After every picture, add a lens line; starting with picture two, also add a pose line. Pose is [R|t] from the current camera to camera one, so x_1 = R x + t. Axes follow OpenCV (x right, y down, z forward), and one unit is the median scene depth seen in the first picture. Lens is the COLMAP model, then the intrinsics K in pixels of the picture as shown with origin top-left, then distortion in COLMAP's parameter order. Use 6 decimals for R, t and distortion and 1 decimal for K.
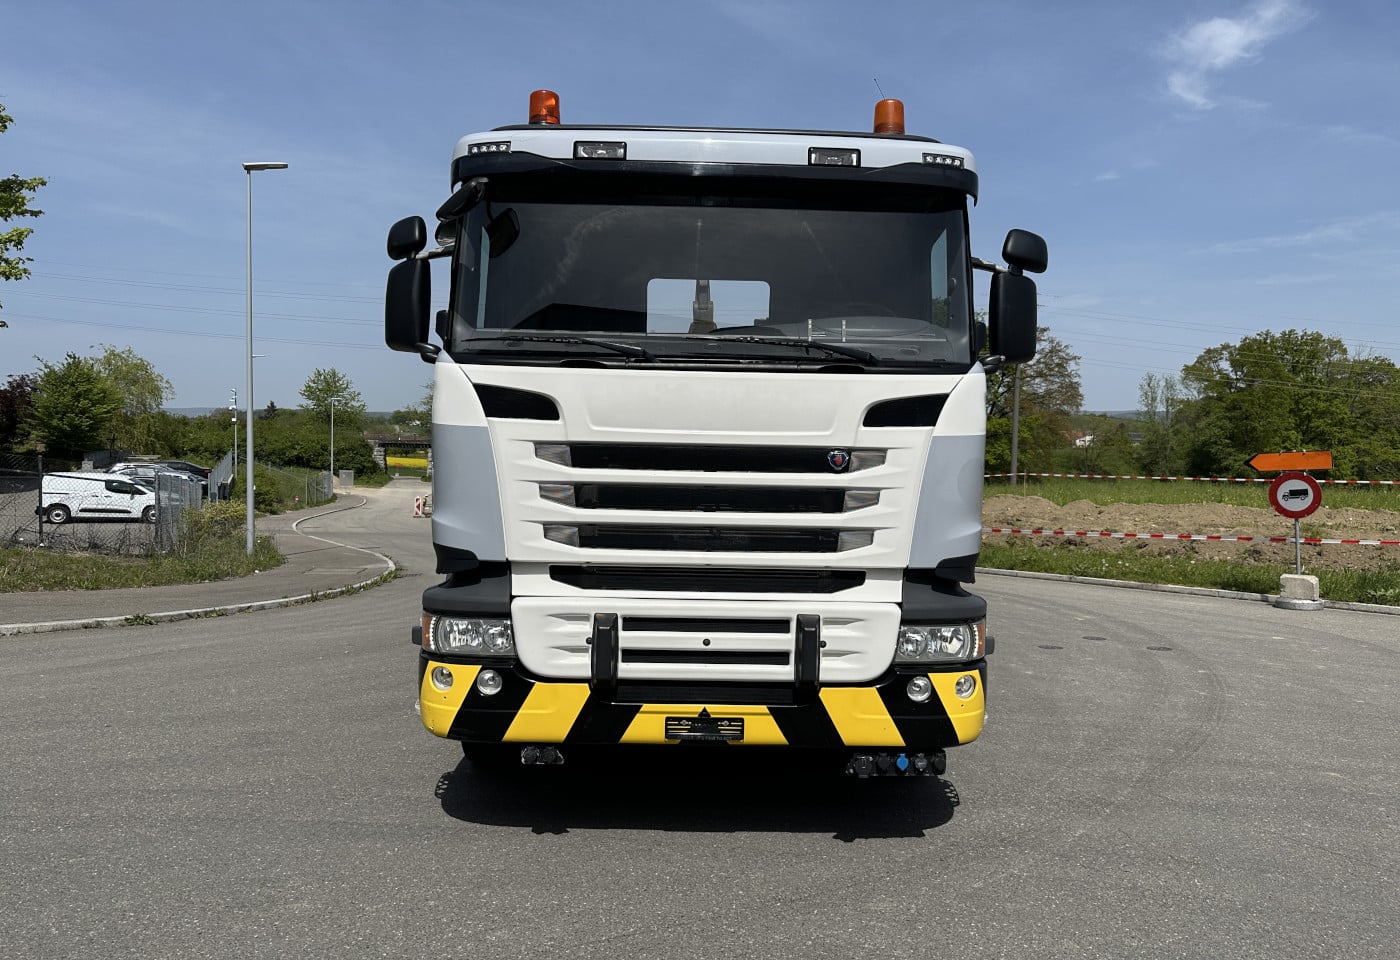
lens RADIAL K [[978.0, 0, 706.3], [0, 978.0, 478.2], [0, 0, 1]] dist [0.117953, -0.183741]
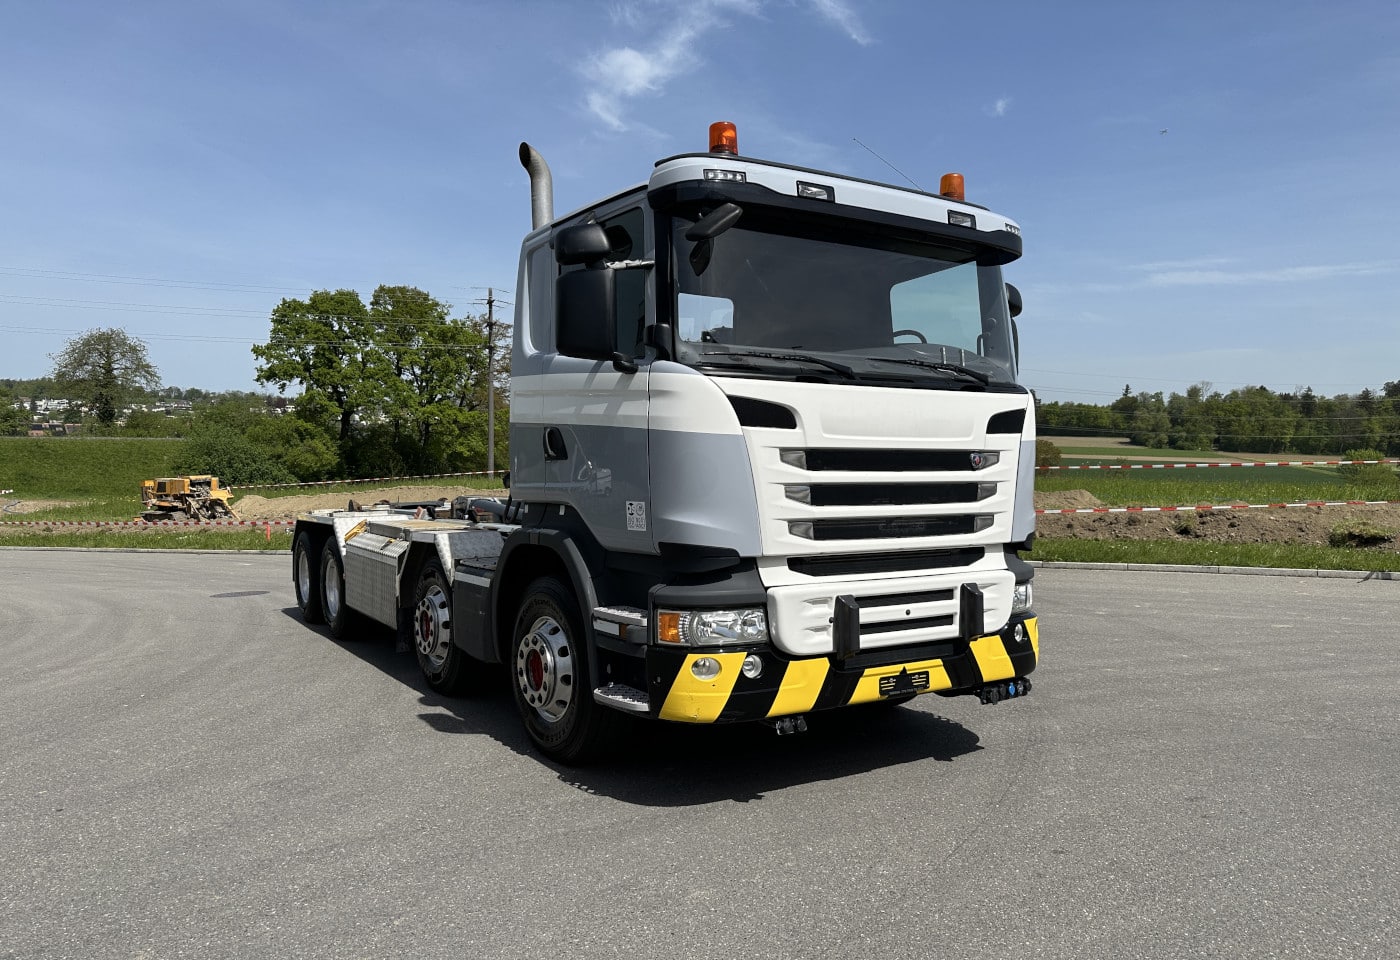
lens RADIAL K [[976.4, 0, 707.8], [0, 976.4, 490.5], [0, 0, 1]] dist [0.113439, -0.137564]
pose [[0.853726, -0.030612, 0.519821, -0.821158], [0.019572, 0.999451, 0.026714, -0.020148], [-0.520354, -0.012633, 0.853857, 0.091940]]
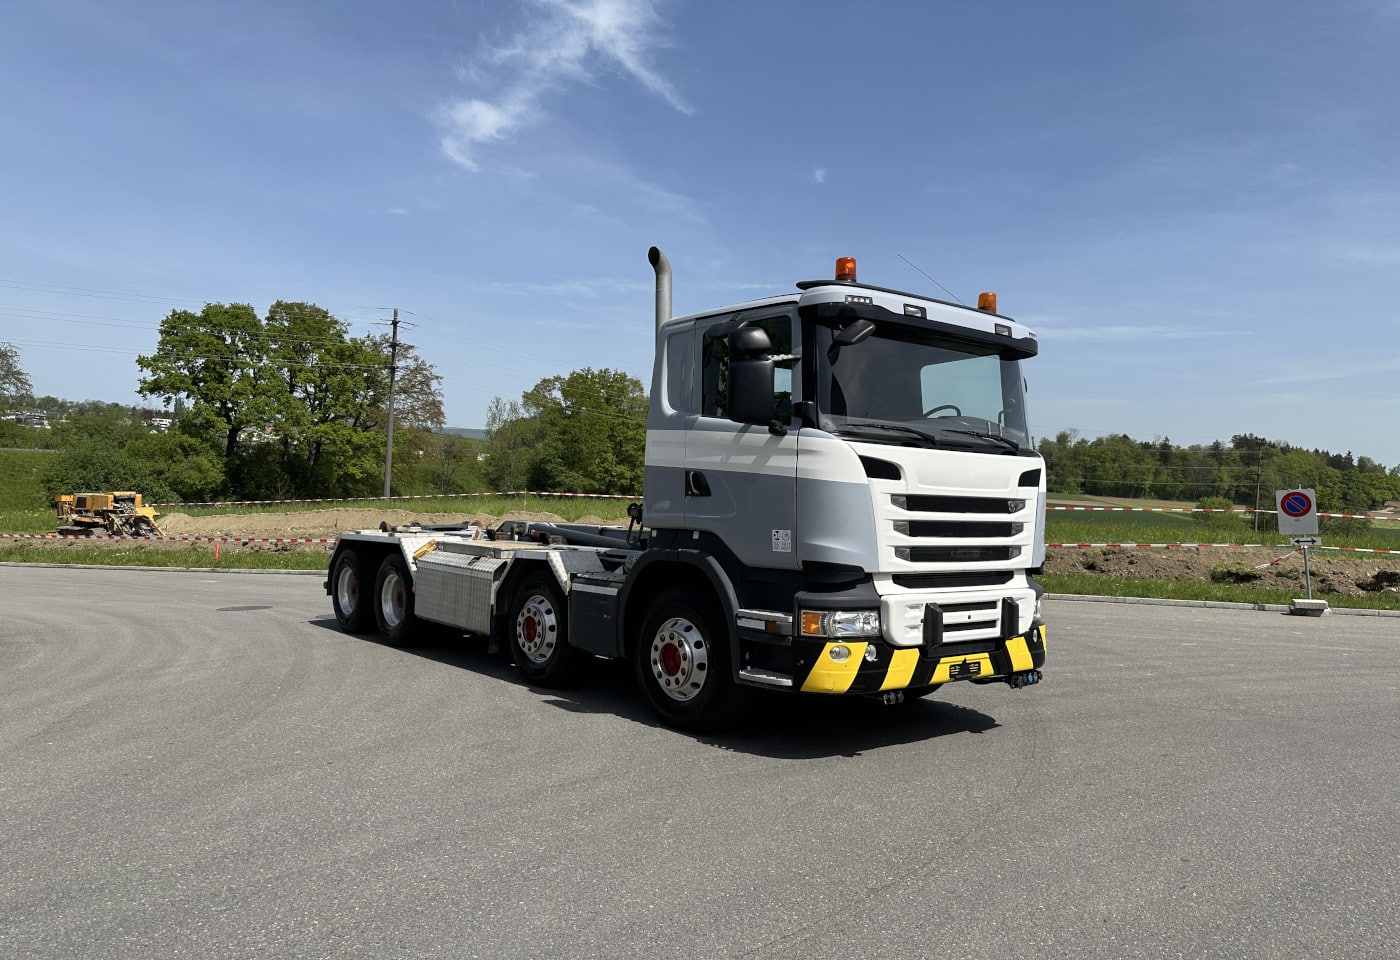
lens RADIAL K [[978.0, 0, 706.3], [0, 978.0, 478.2], [0, 0, 1]] dist [0.117953, -0.183741]
pose [[0.791935, 0.016673, 0.610378, -1.339217], [-0.009168, 0.999839, -0.015415, -0.035807], [-0.610536, 0.006612, 0.791961, -0.044491]]
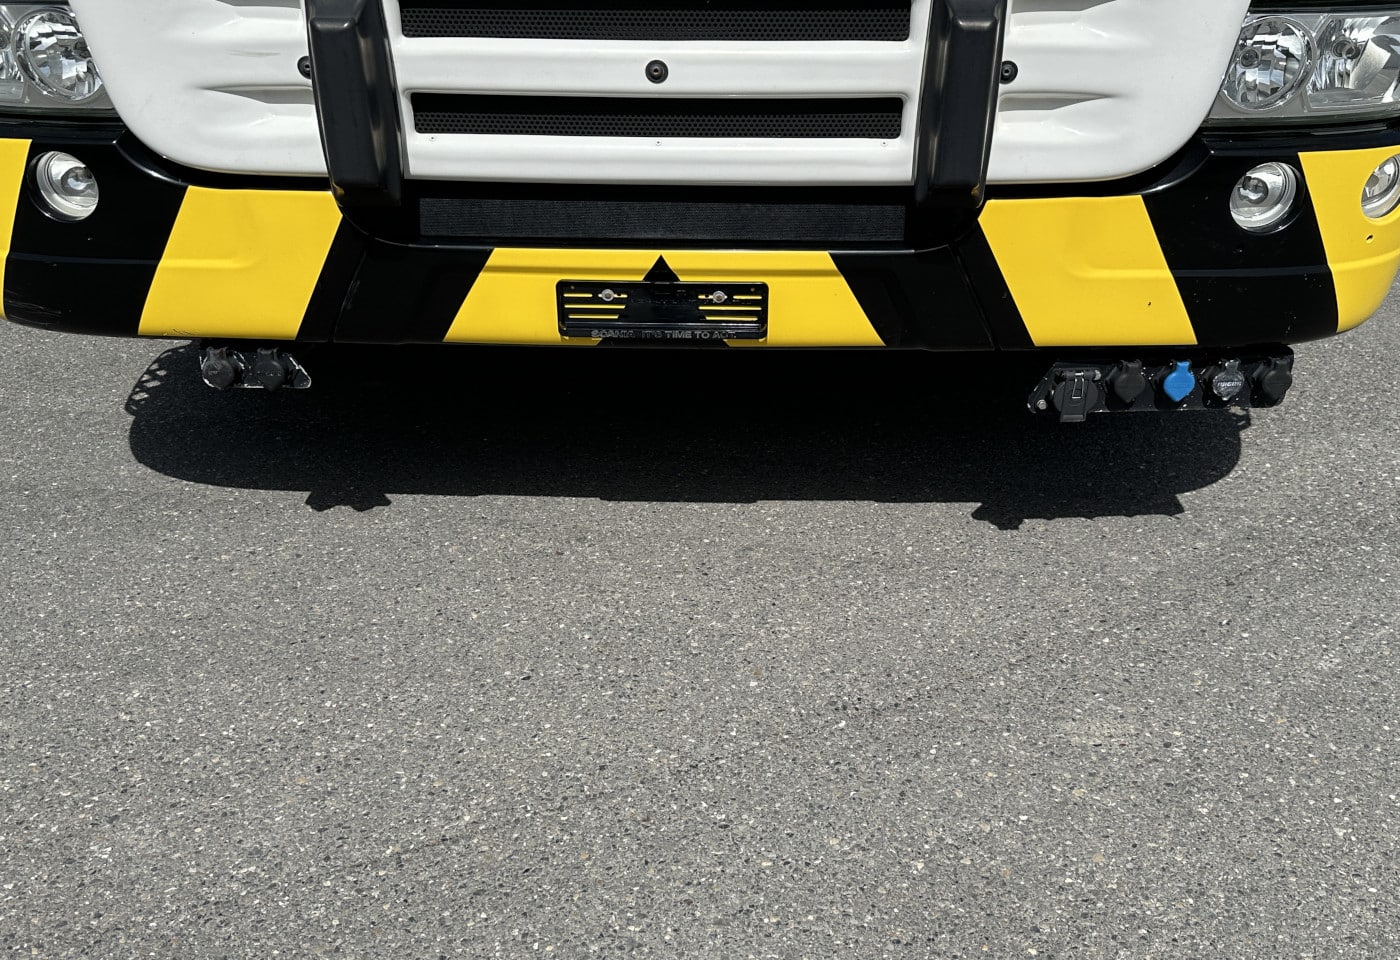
lens RADIAL K [[1226.9, 0, 706.3], [0, 1226.9, 467.6], [0, 0, 1]] dist [0.125305, -0.233275]
pose [[0.998716, 0.006427, -0.050246, 0.038348], [0.017216, 0.889812, 0.456002, 0.092461], [0.047641, -0.456282, 0.888559, 0.548290]]
